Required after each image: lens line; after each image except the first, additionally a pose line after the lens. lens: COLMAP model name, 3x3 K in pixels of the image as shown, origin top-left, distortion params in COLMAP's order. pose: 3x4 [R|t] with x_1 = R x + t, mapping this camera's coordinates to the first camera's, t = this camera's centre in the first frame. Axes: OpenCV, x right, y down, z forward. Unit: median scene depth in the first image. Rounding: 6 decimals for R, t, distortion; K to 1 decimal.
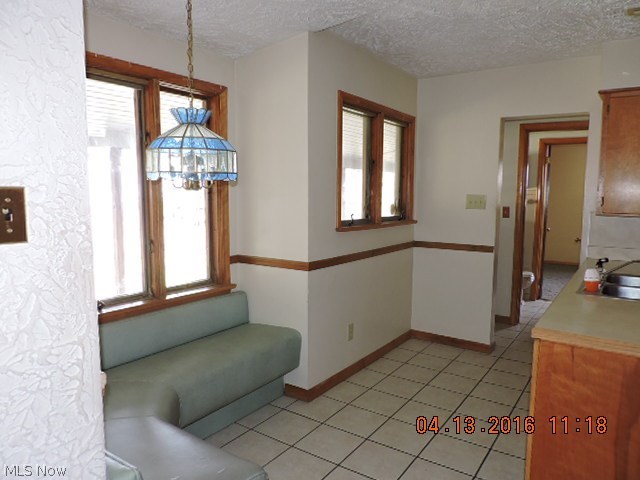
lens RADIAL K [[457.6, 0, 321.3], [0, 457.6, 242.3], [0, 0, 1]] dist [-0.014452, -0.000649]
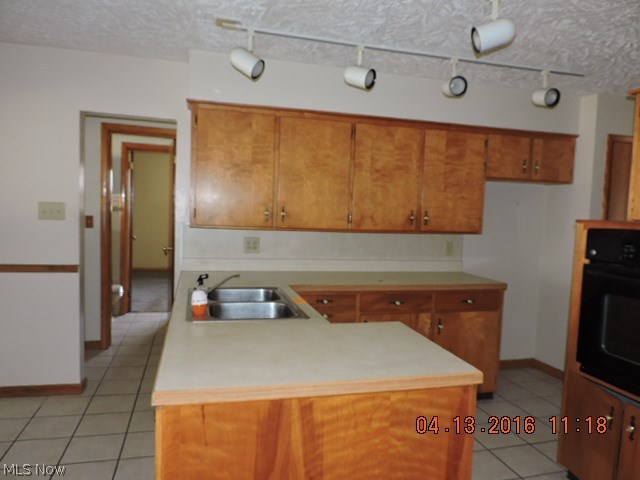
lens RADIAL K [[457.6, 0, 322.2], [0, 457.6, 239.3], [0, 0, 1]] dist [-0.014452, -0.000649]
pose [[0.646725, -0.041002, 0.761620, 0.033605], [0.050871, 0.998649, 0.010566, -0.022835], [-0.761025, 0.031912, 0.647937, 0.117948]]
